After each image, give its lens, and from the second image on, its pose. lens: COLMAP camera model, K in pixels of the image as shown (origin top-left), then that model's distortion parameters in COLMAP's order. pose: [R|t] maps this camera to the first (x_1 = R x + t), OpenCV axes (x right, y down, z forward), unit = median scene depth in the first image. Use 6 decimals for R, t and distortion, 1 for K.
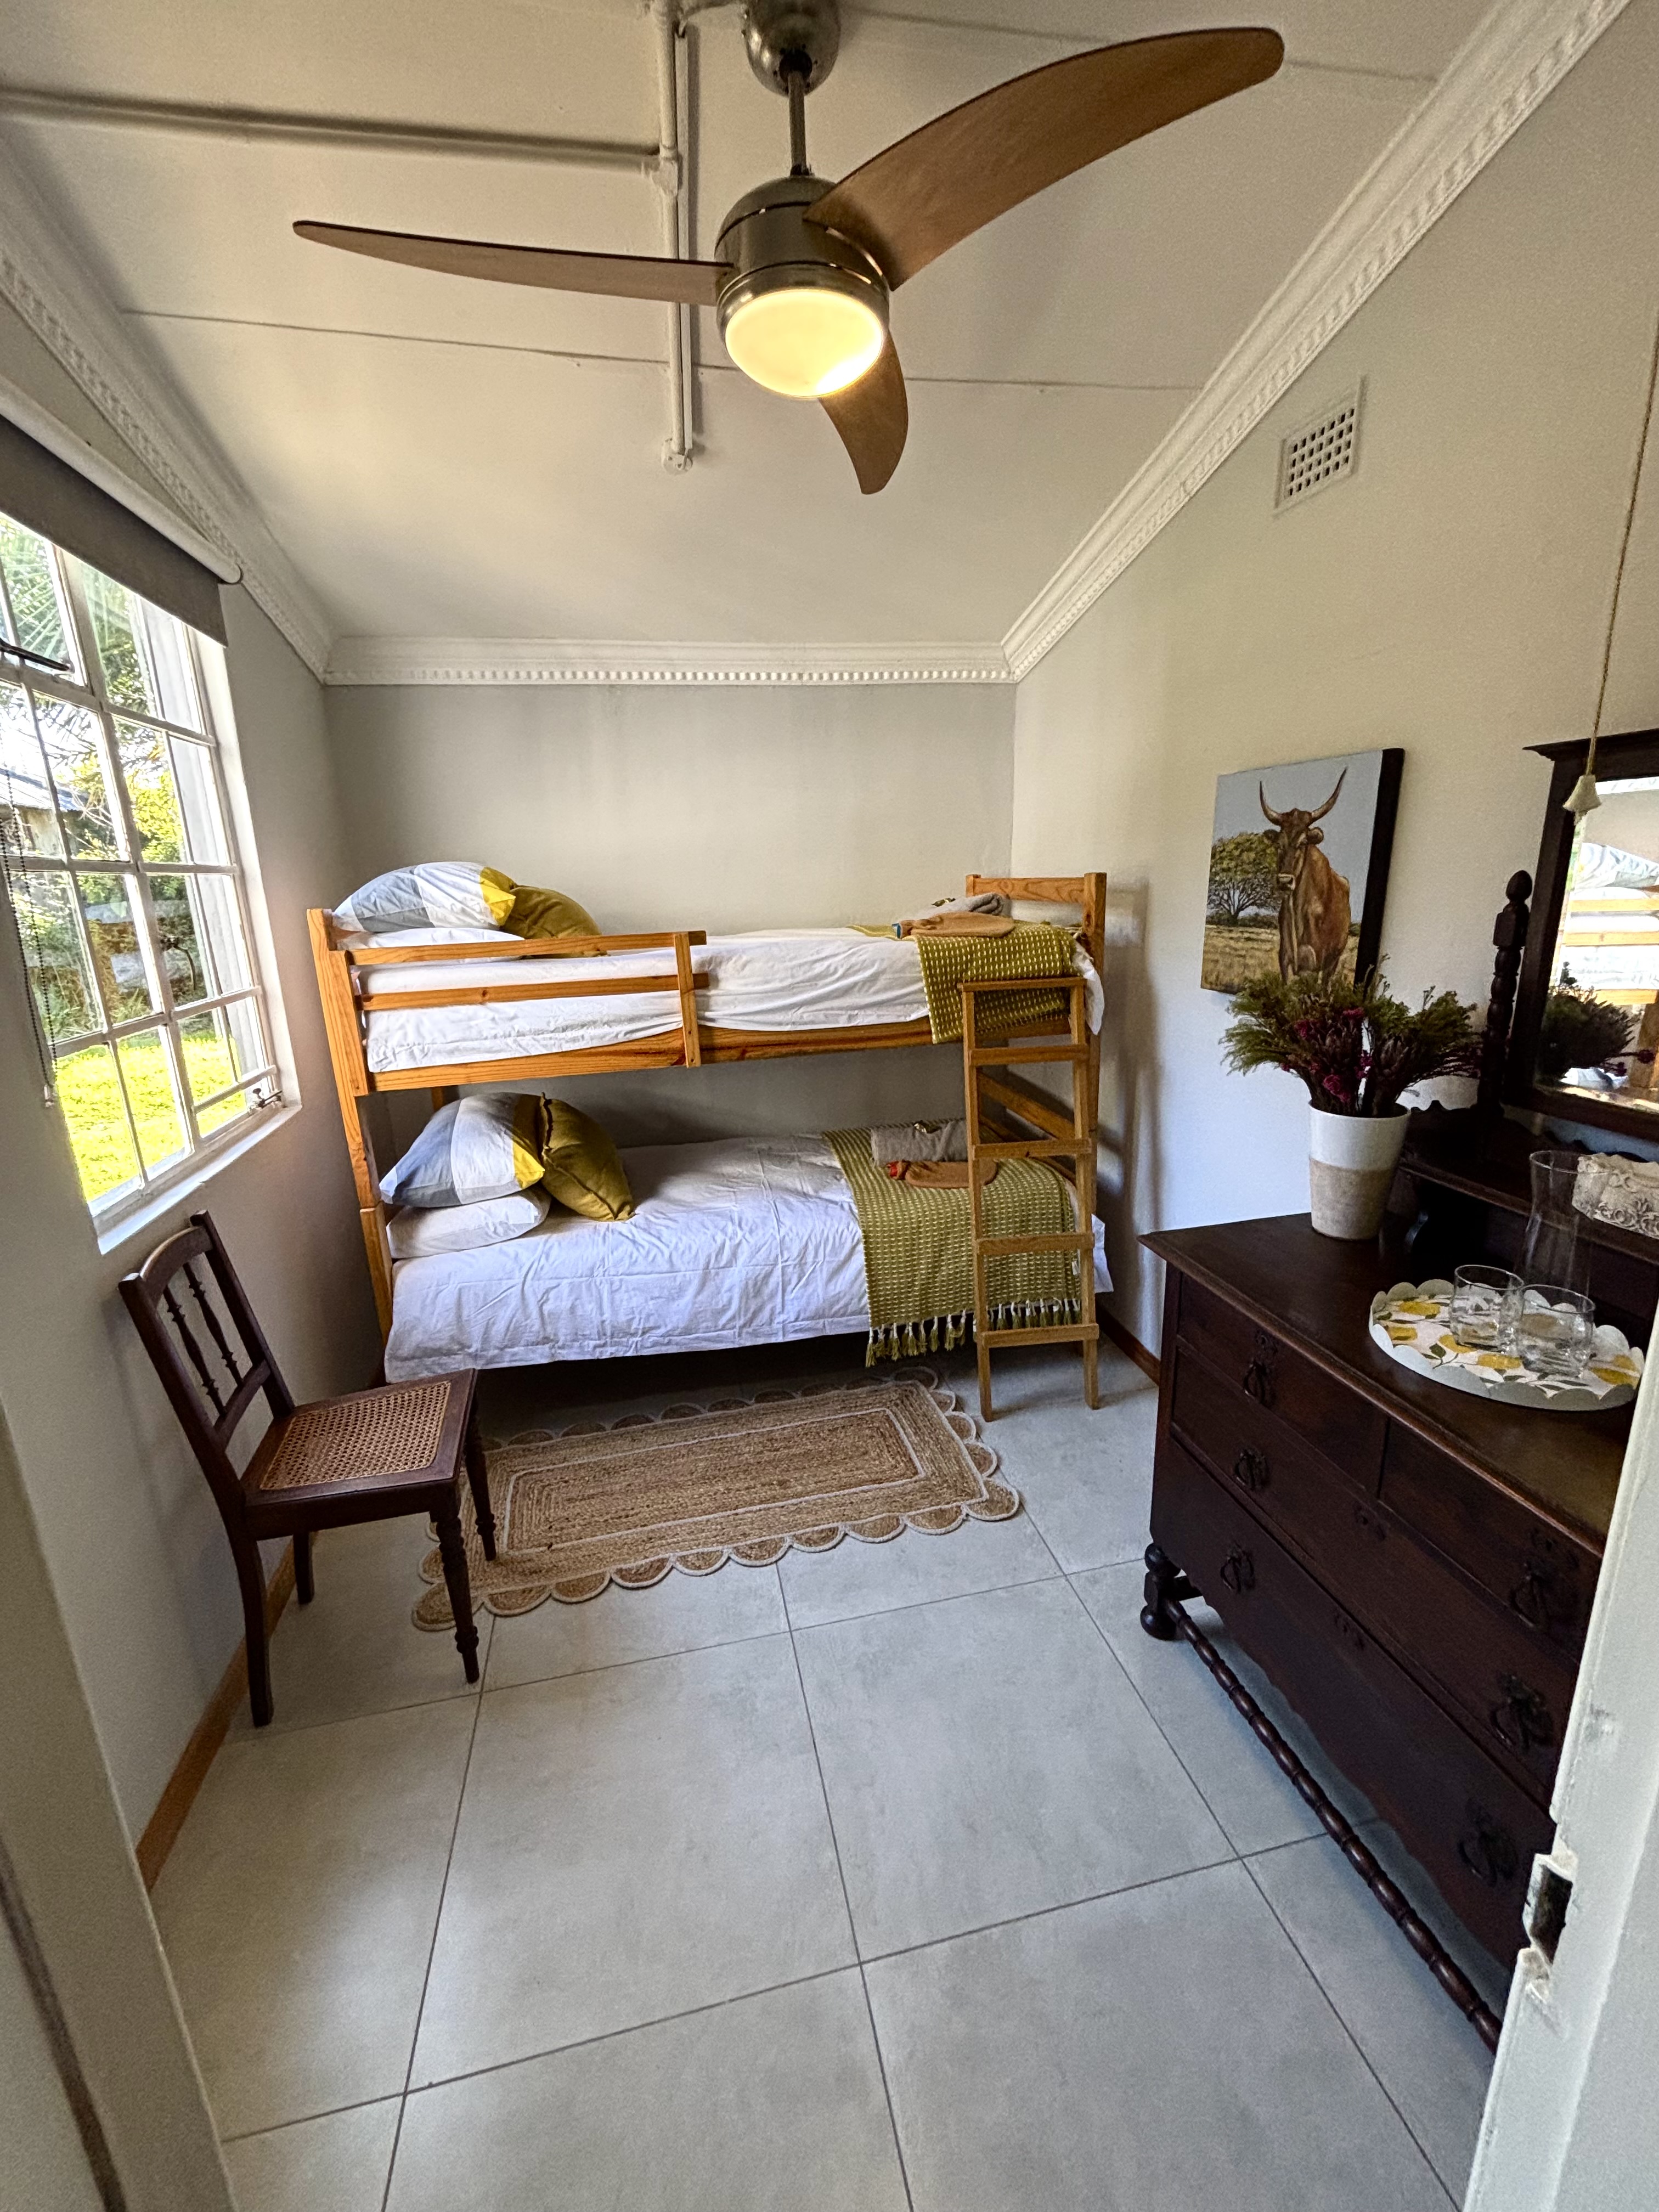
lens RADIAL K [[900.4, 0, 821.1], [0, 900.4, 1101.0], [0, 0, 1]] dist [-0.000572, -0.000004]
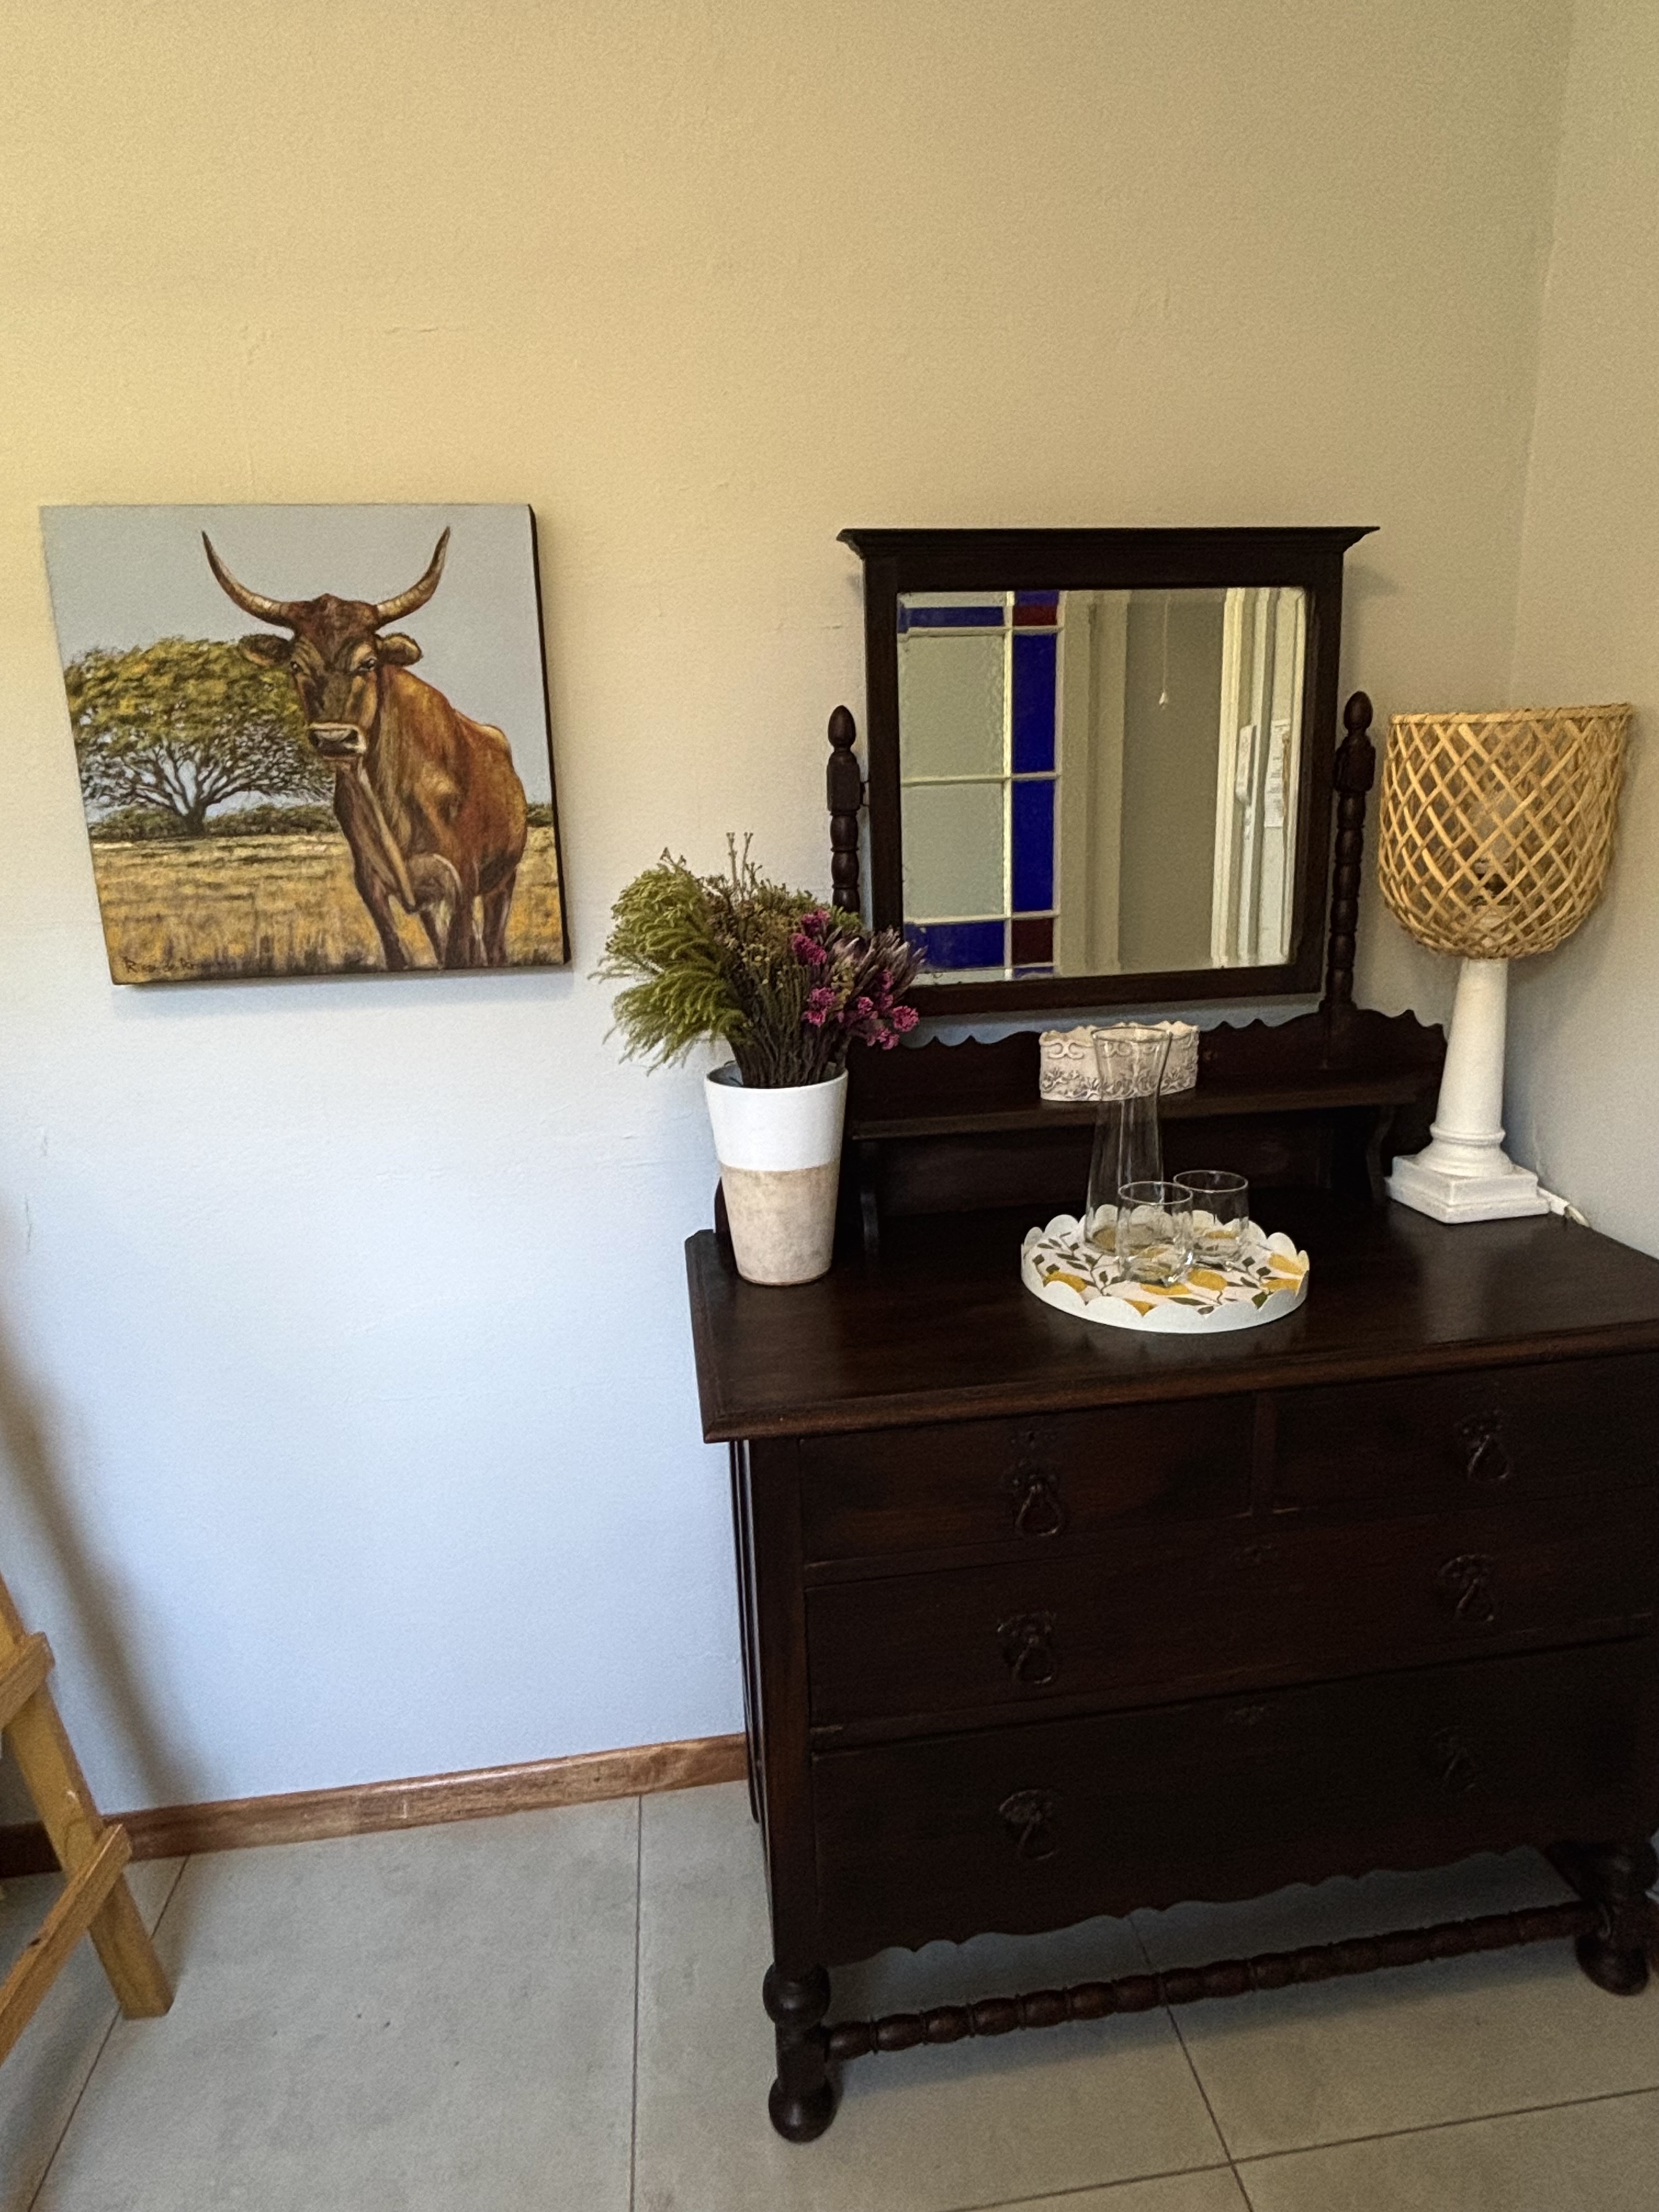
lens RADIAL K [[1212.1, 0, 832.3], [0, 1212.1, 1123.0], [0, 0, 1]] dist [-0.019150, -0.002456]
pose [[0.068698, -0.195271, 0.978340, -0.181243], [0.275281, 0.946295, 0.169545, -0.072939], [-0.958906, 0.257671, 0.118763, 0.692509]]
